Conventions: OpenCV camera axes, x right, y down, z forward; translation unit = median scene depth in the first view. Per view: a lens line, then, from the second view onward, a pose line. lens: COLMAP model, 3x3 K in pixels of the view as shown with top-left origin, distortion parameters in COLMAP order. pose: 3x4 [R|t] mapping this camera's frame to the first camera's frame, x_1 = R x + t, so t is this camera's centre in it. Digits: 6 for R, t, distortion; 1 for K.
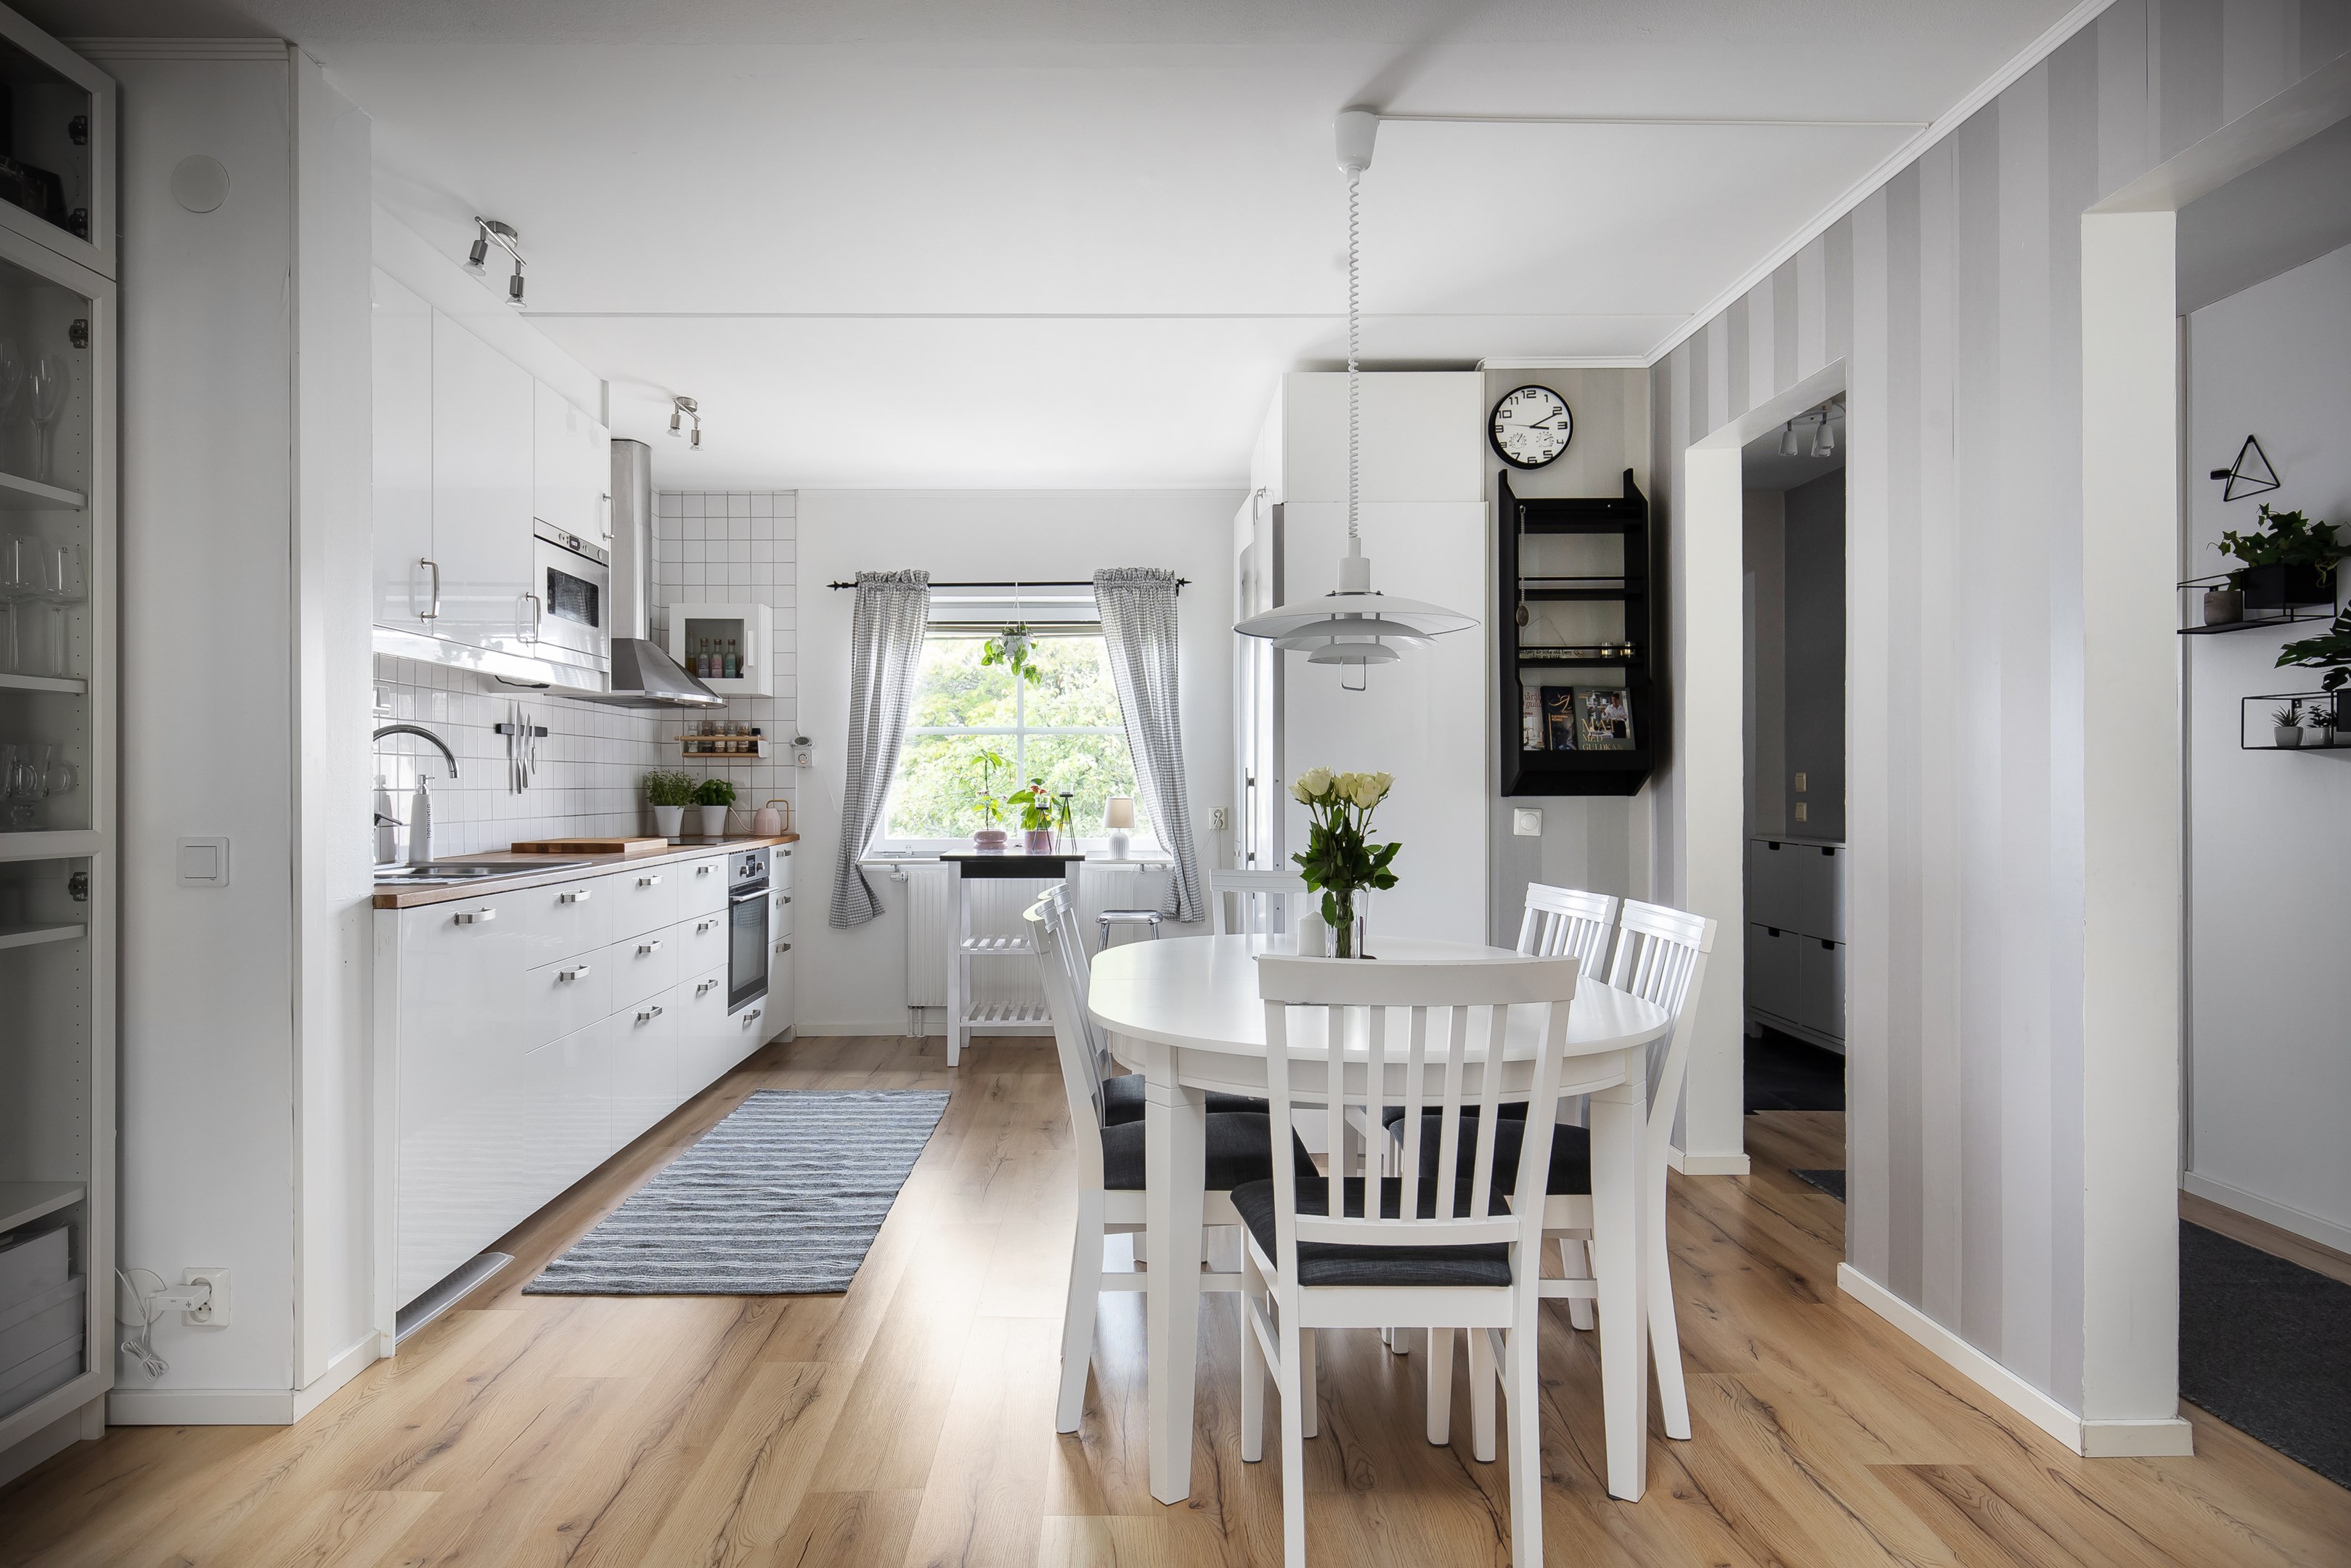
lens RADIAL K [[1434.3, 0, 1110.4], [0, 1434.3, 773.3], [0, 0, 1]] dist [-0.007984, 0.002016]
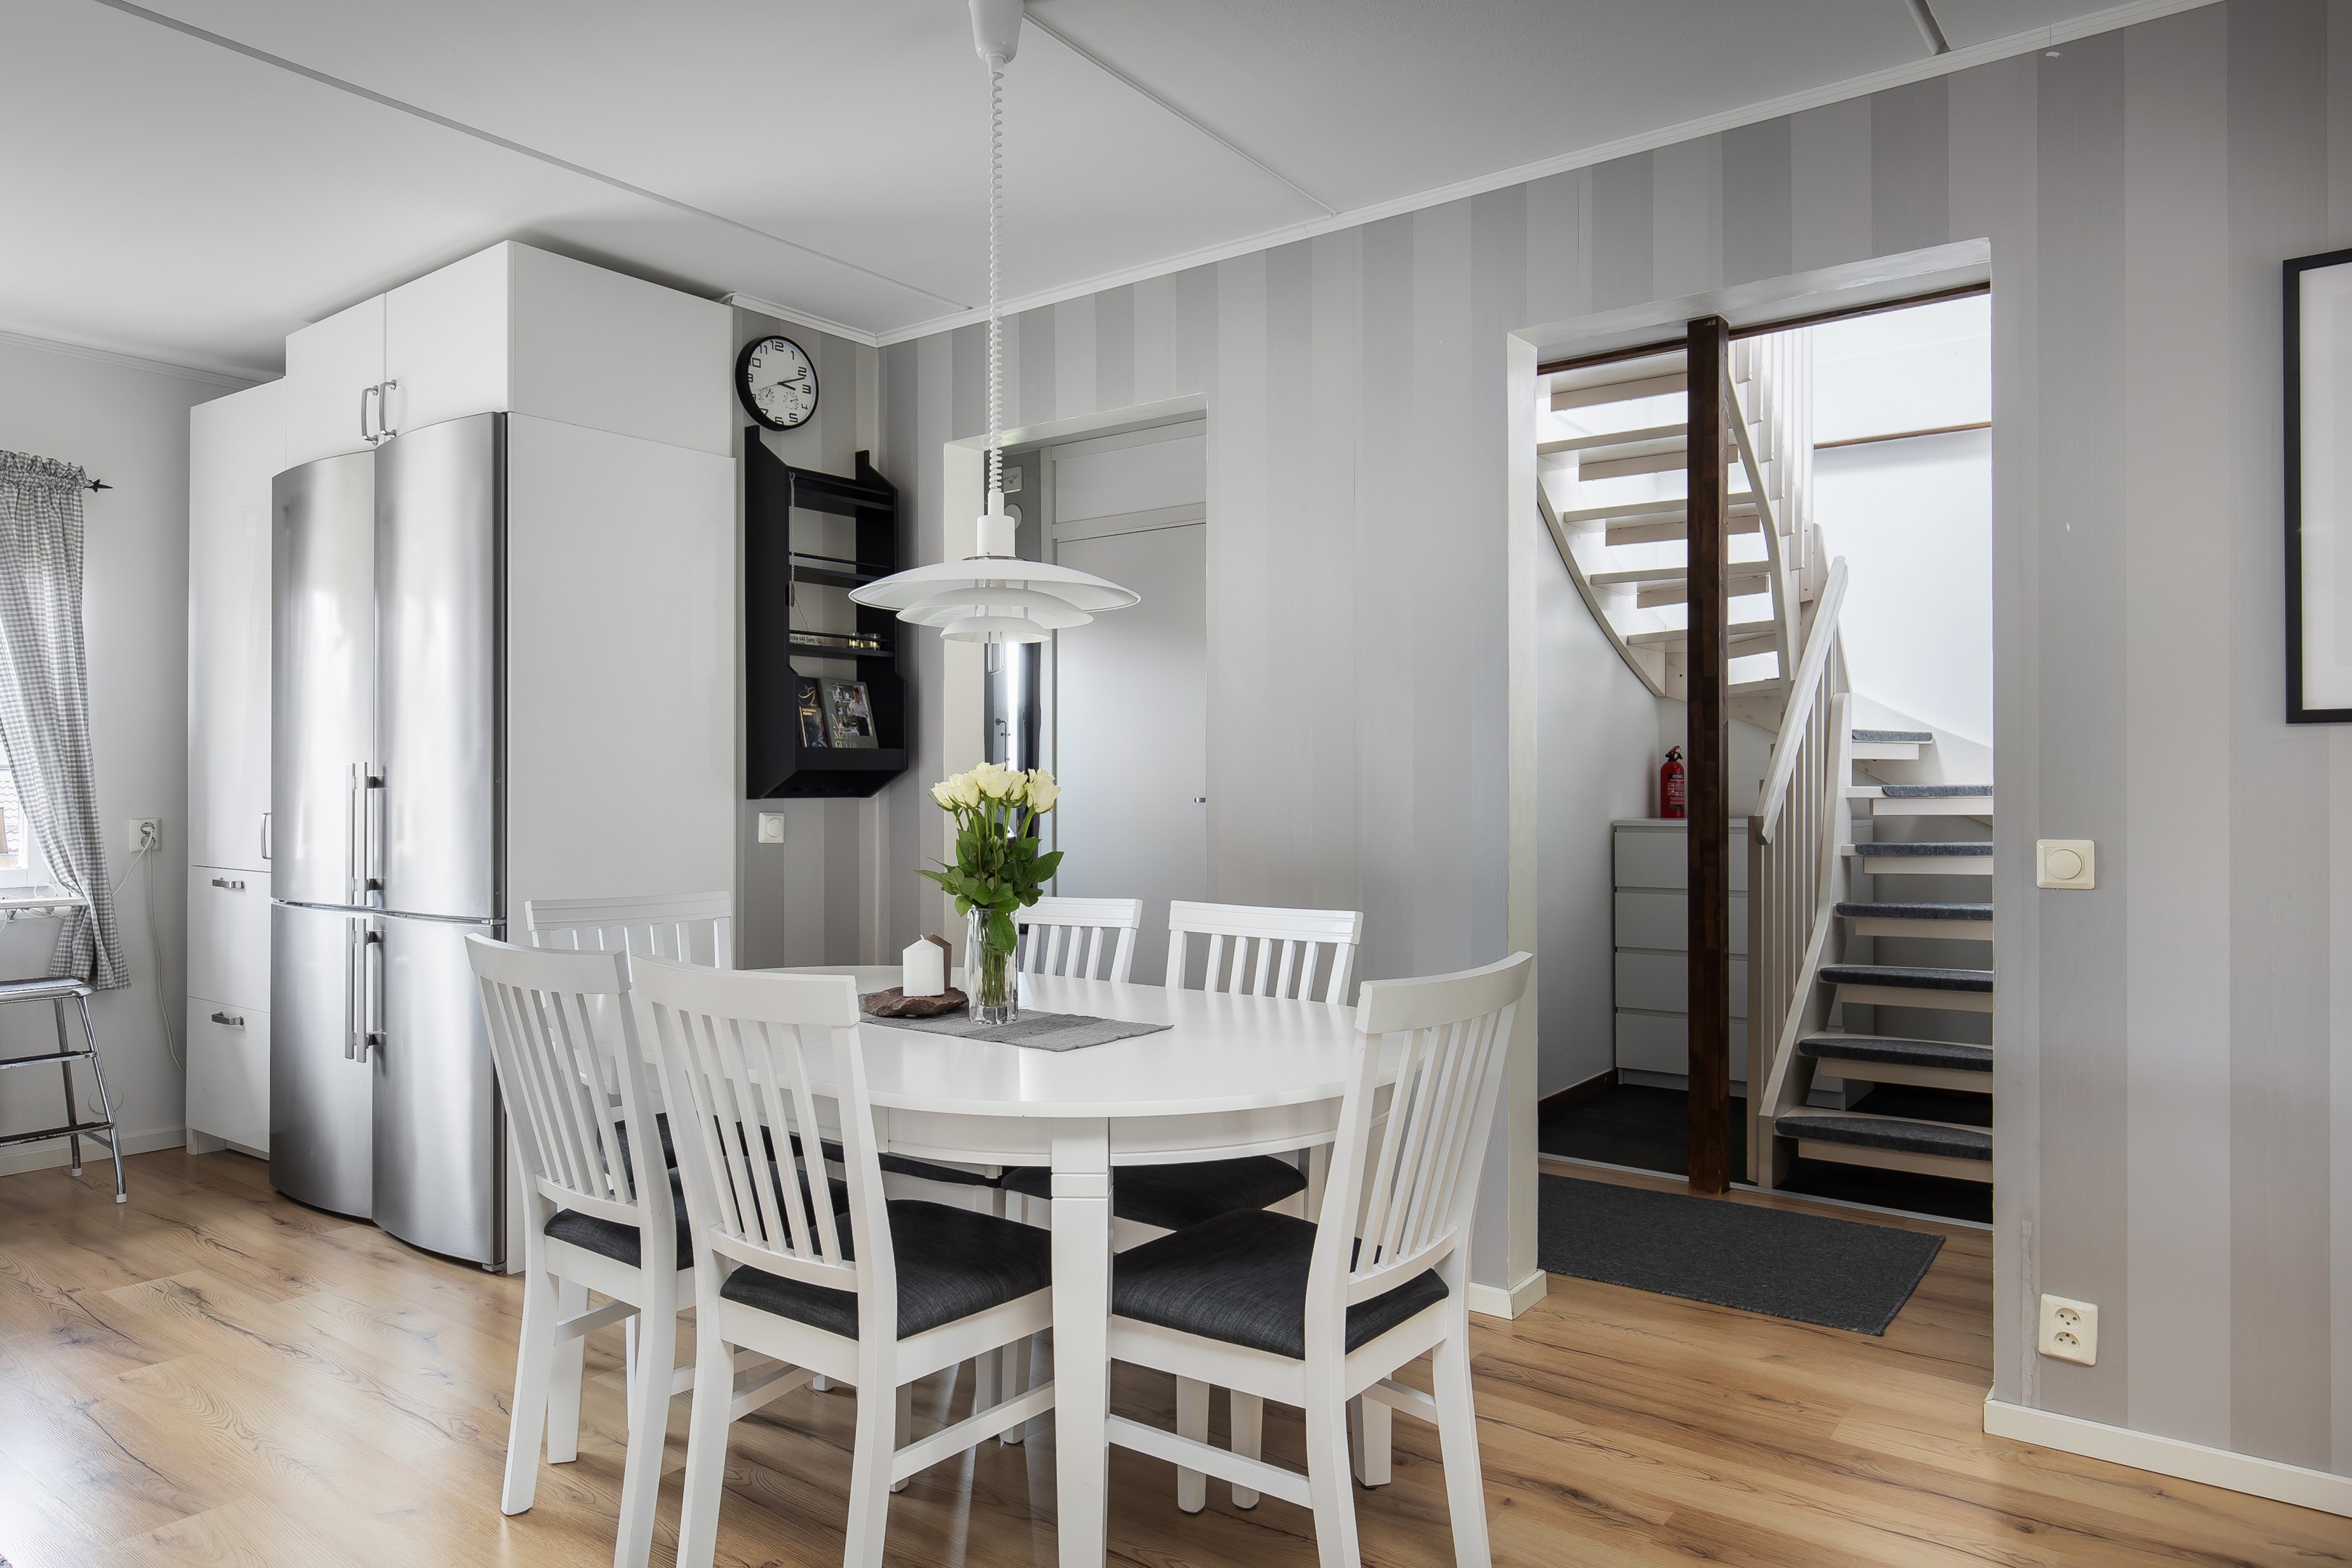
lens RADIAL K [[1493.1, 0, 1182.7], [0, 1493.1, 773.0], [0, 0, 1]] dist [0.006993, -0.006102]
pose [[0.596187, 0.006565, 0.802819, -0.229229], [-0.005693, 0.999976, -0.003949, 0.001863], [-0.802826, -0.002216, 0.596210, 0.186971]]
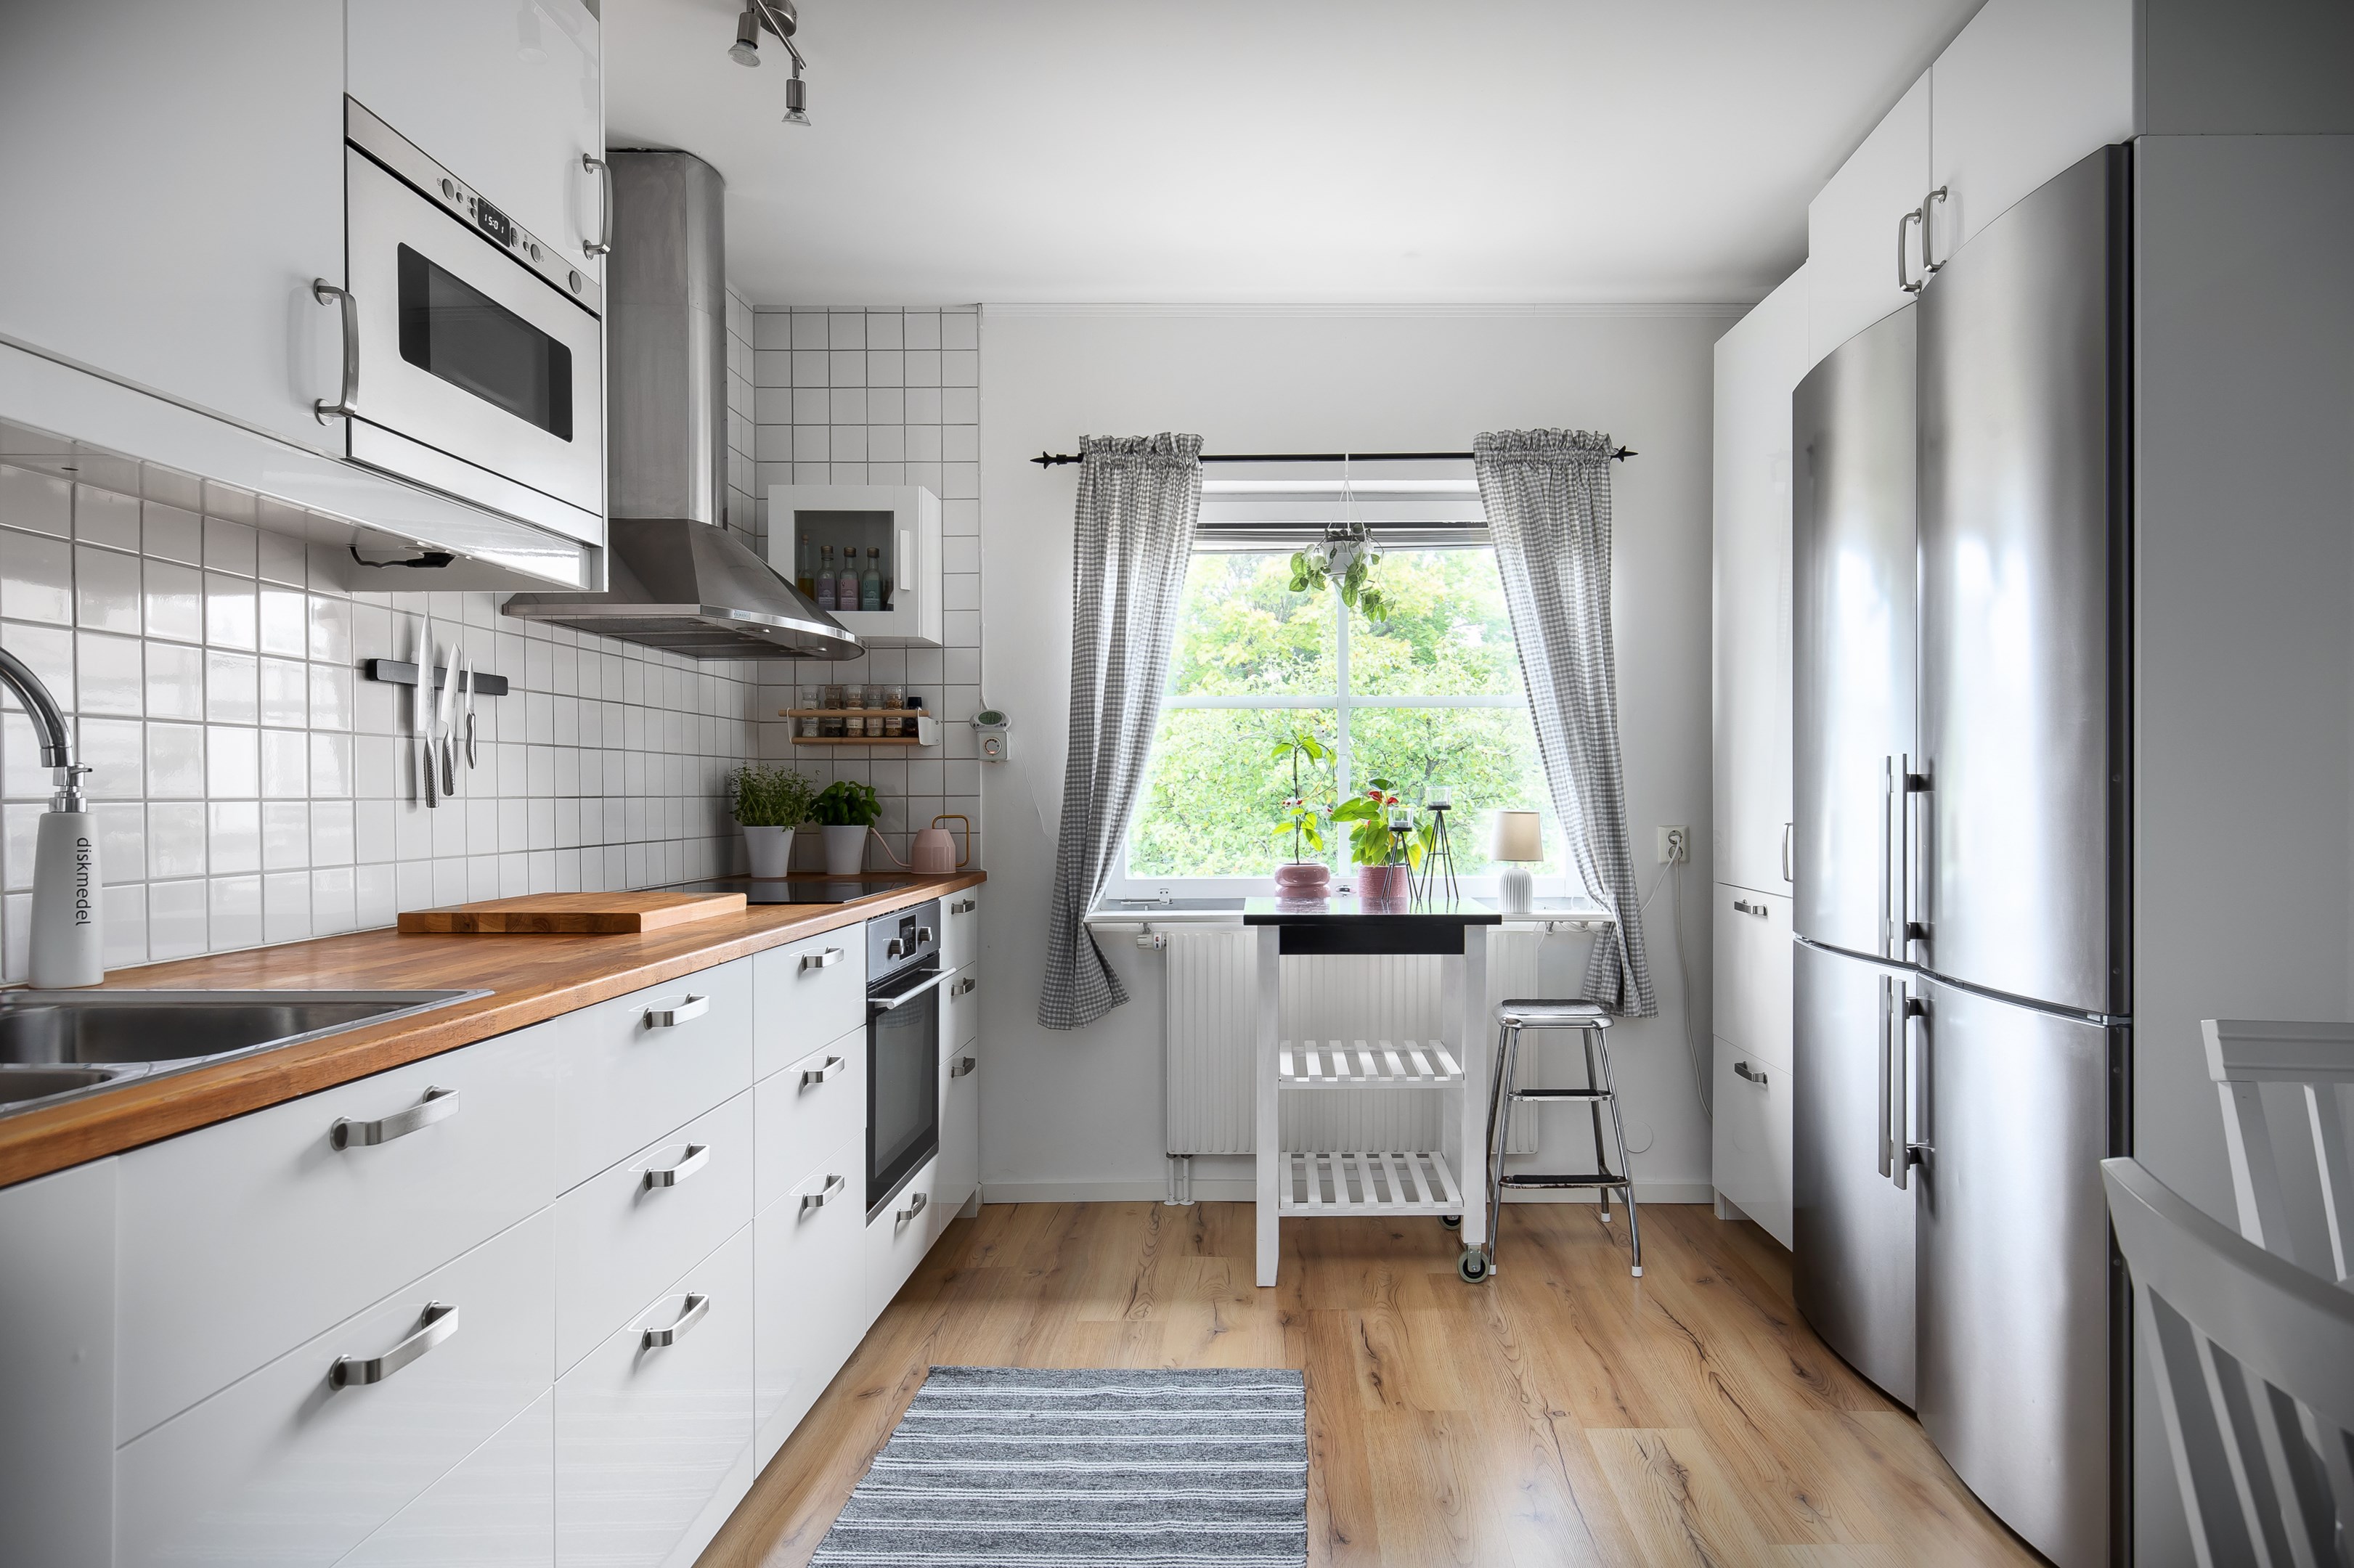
lens RADIAL K [[1436.1, 0, 1283.8], [0, 1436.1, 803.0], [0, 0, 1]] dist [-0.007984, 0.002016]
pose [[0.999919, -0.001167, 0.012663, -0.109864], [0.000981, 0.999892, 0.014681, 0.005077], [-0.012679, -0.014668, 0.999812, 0.433902]]
